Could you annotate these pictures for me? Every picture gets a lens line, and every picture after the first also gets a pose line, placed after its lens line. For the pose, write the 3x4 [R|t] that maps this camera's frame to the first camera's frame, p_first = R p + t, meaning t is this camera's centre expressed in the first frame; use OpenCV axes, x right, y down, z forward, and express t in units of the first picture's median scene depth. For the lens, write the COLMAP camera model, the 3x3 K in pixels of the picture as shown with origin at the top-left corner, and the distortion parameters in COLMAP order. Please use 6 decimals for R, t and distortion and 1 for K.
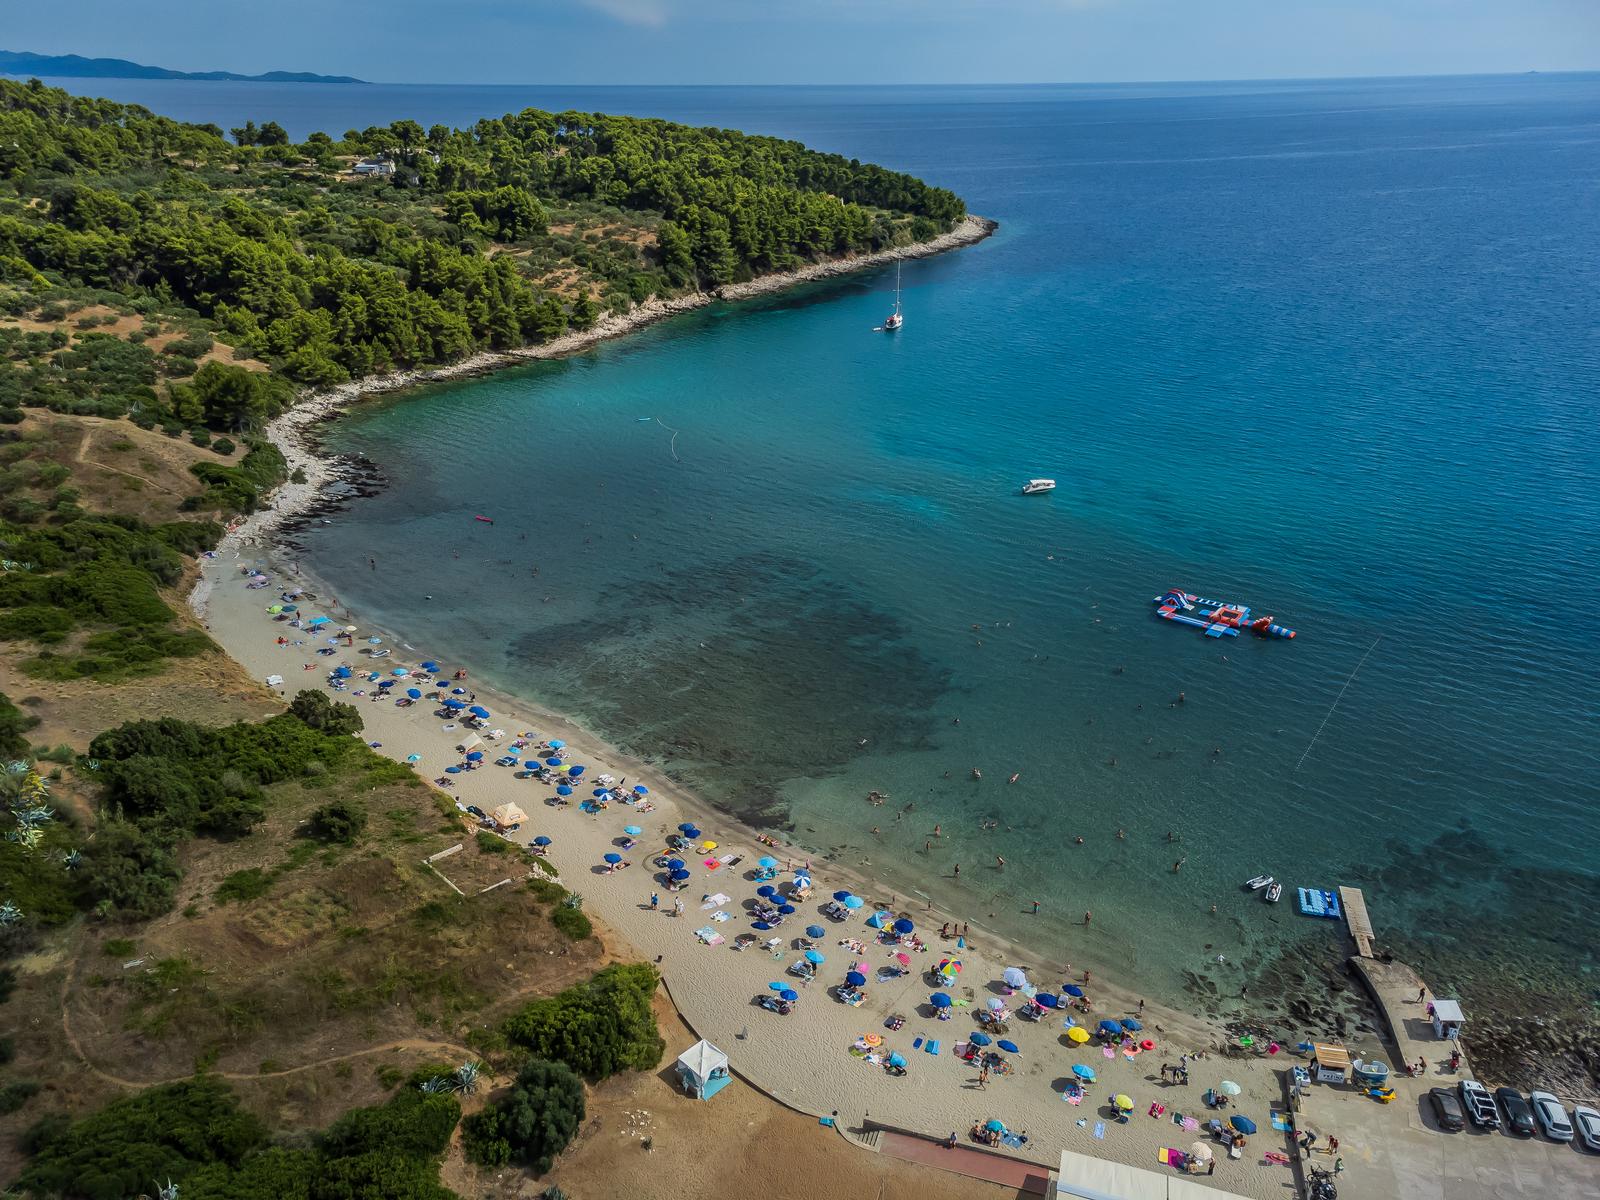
lens RADIAL K [[1209.7, 0, 793.0], [0, 1209.7, 538.3], [0, 0, 1]] dist [0.057381, 0.015018]
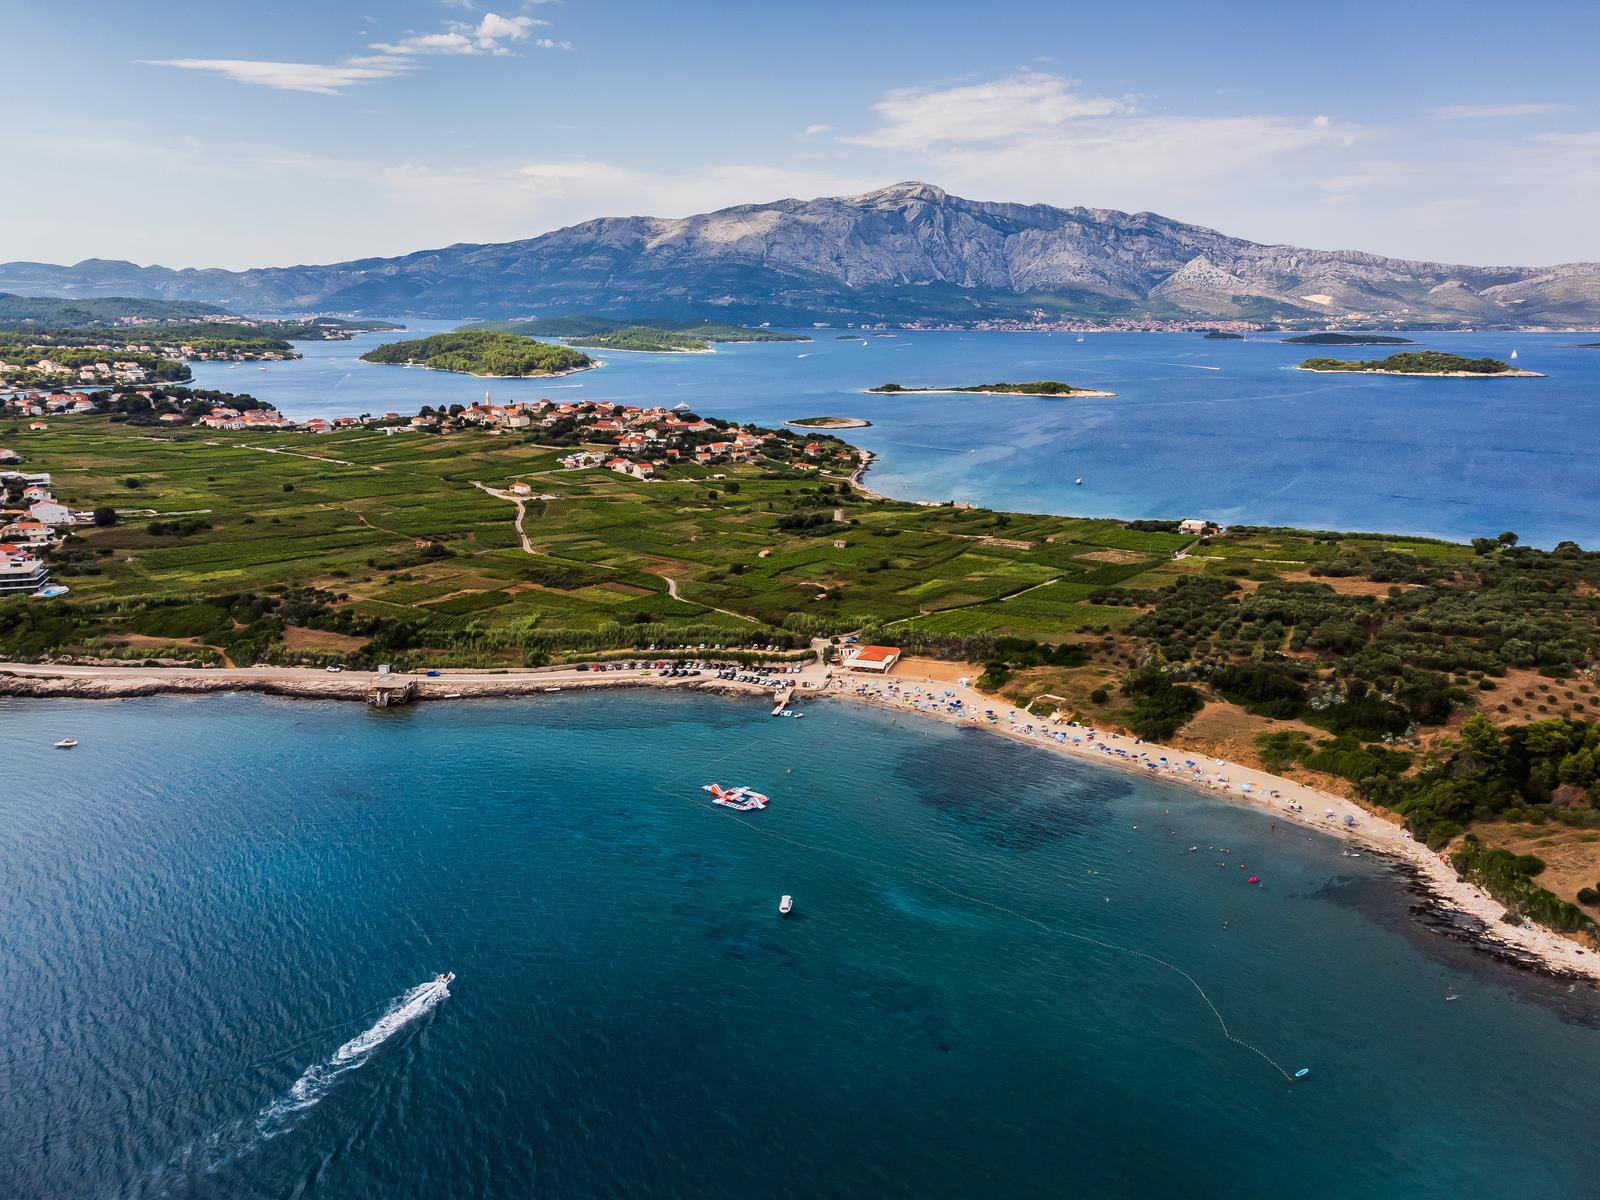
lens RADIAL K [[1243.4, 0, 837.6], [0, 1243.4, 588.8], [0, 0, 1]] dist [0.074954, -0.048765]
pose [[-0.999539, 0.000200, -0.030373, 0.364904], [-0.016658, 0.832571, 0.553668, -1.630873], [0.025398, 0.553919, -0.832183, 3.255671]]
